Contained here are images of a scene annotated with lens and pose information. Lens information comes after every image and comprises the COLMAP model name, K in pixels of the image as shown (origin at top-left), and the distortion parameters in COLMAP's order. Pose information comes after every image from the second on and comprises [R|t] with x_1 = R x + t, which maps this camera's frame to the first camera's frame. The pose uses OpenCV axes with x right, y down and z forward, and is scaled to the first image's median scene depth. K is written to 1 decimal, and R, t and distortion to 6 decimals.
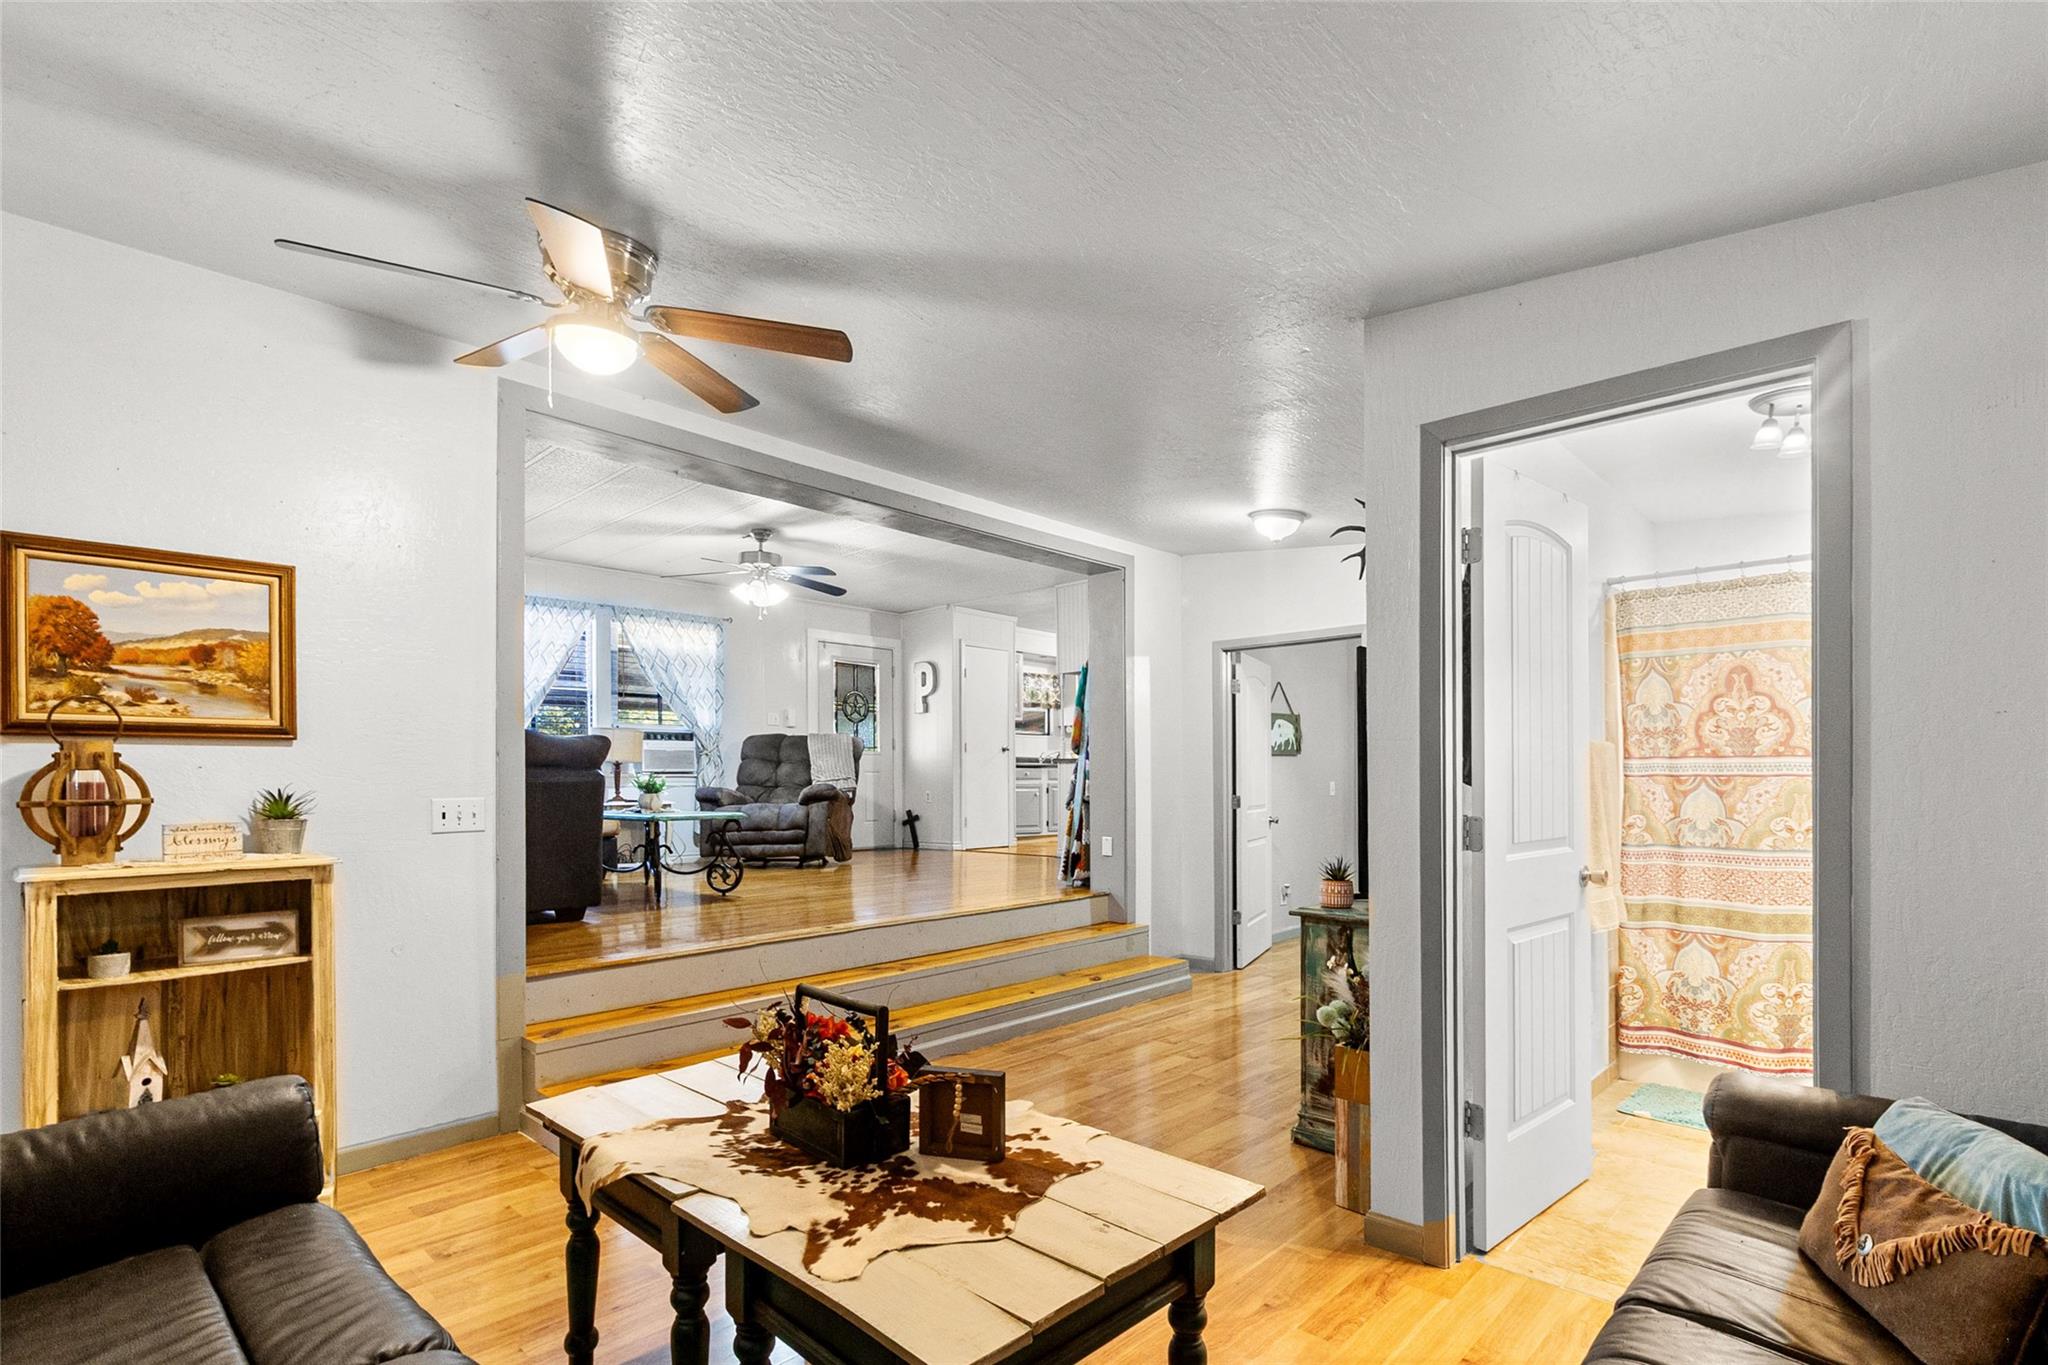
lens RADIAL K [[975.2, 0, 1008.2], [0, 975.2, 764.2], [0, 0, 1]] dist [0.000574, -0.000531]
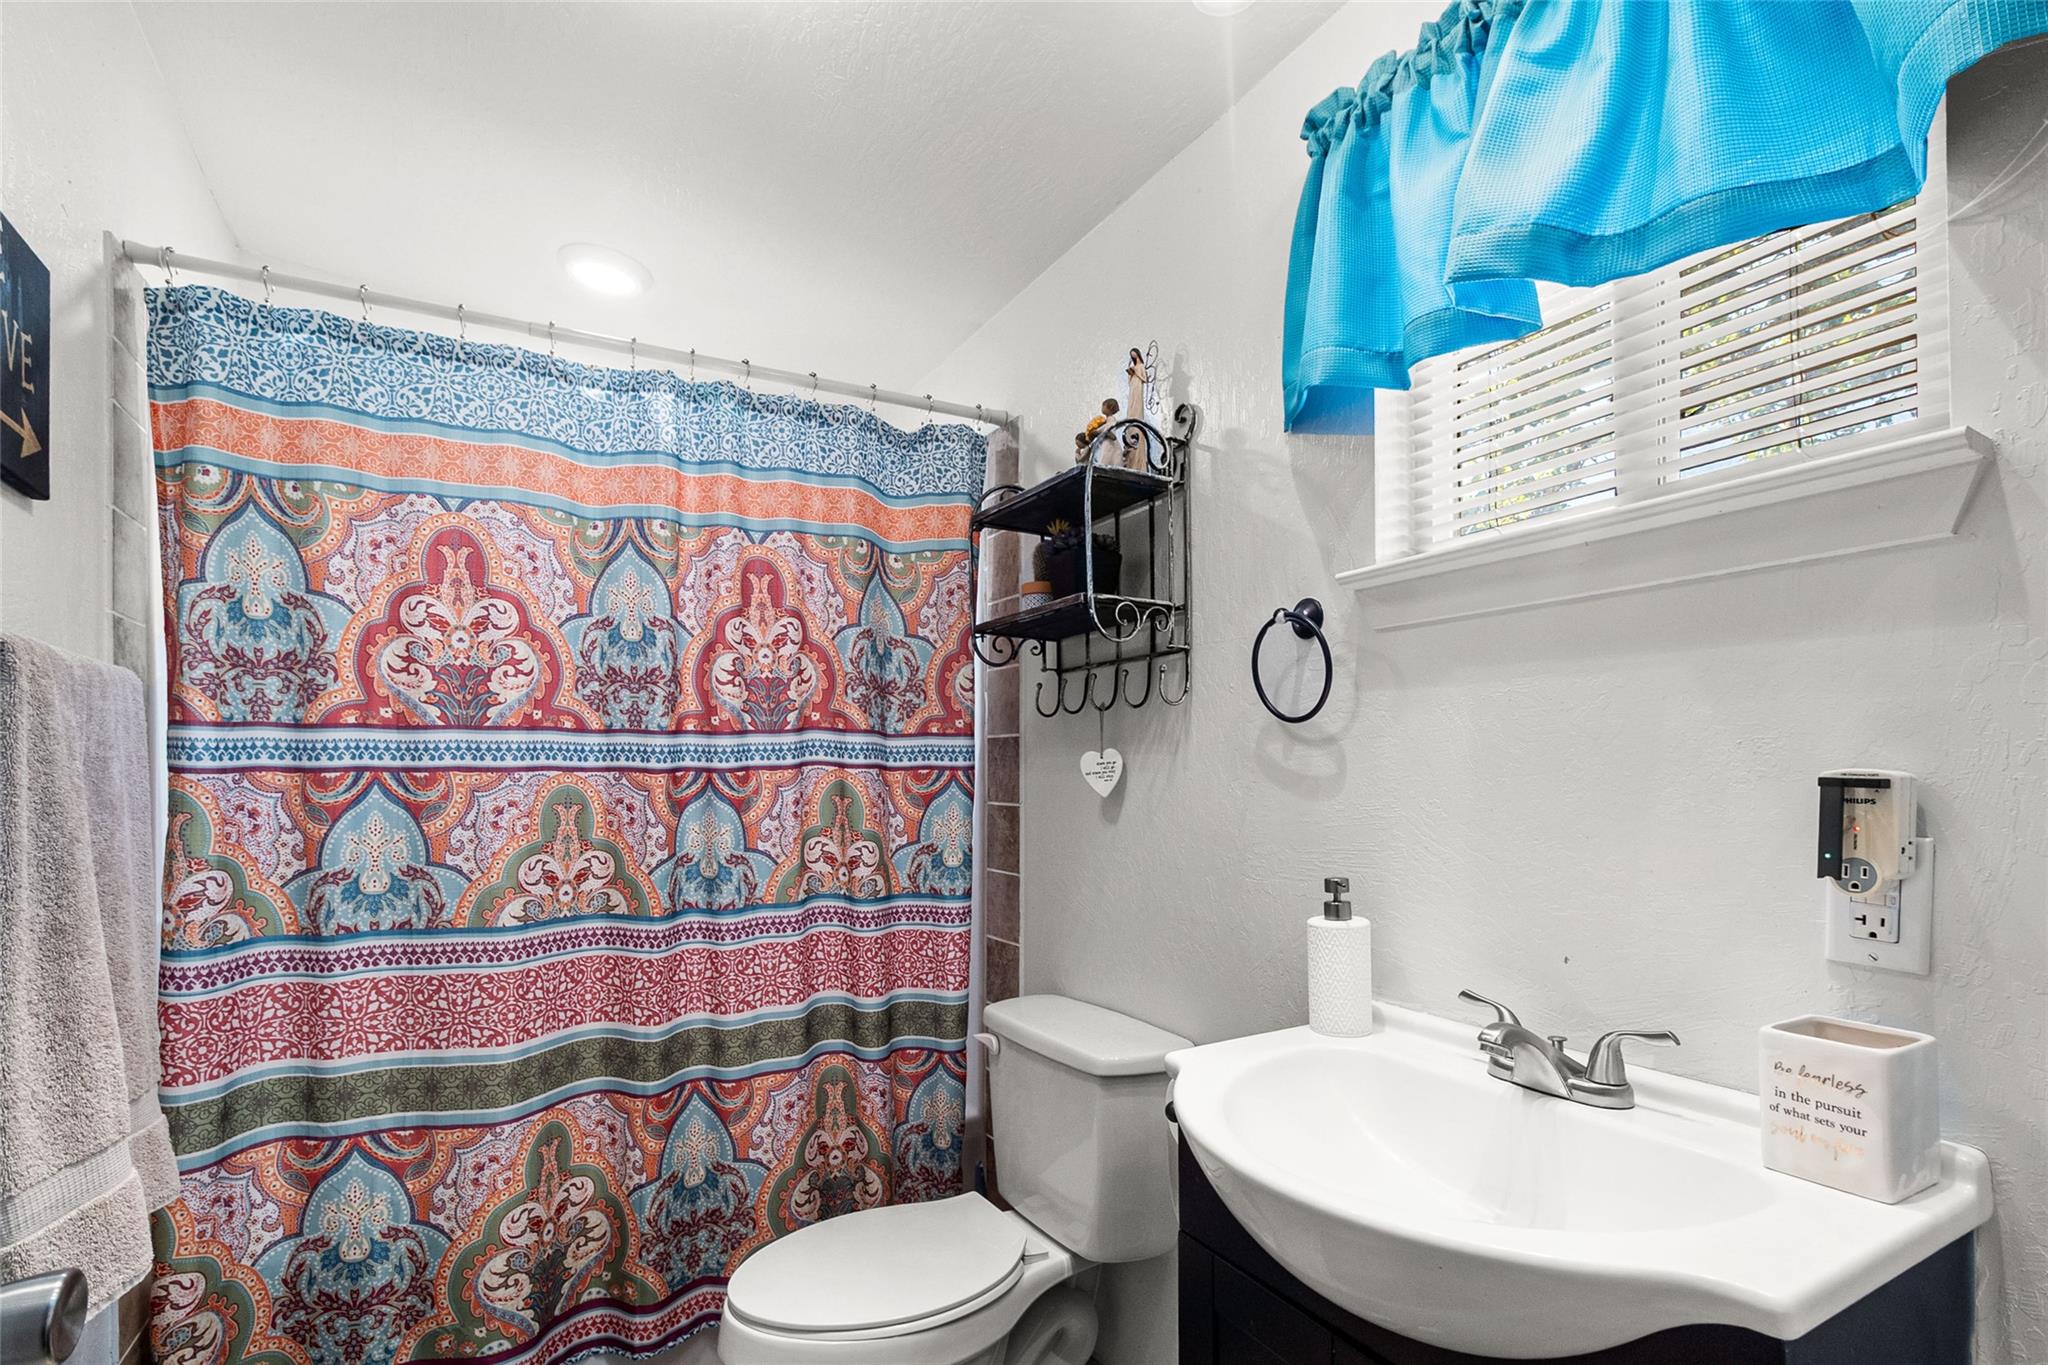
lens RADIAL K [[975.2, 0, 1035.6], [0, 975.2, 776.5], [0, 0, 1]] dist [0.000574, -0.000531]
pose [[0.270060, 0.000607, 0.962843, 0.373101], [-0.005046, 0.999987, 0.000785, 0.013058], [-0.962830, -0.005070, 0.270059, 0.599060]]
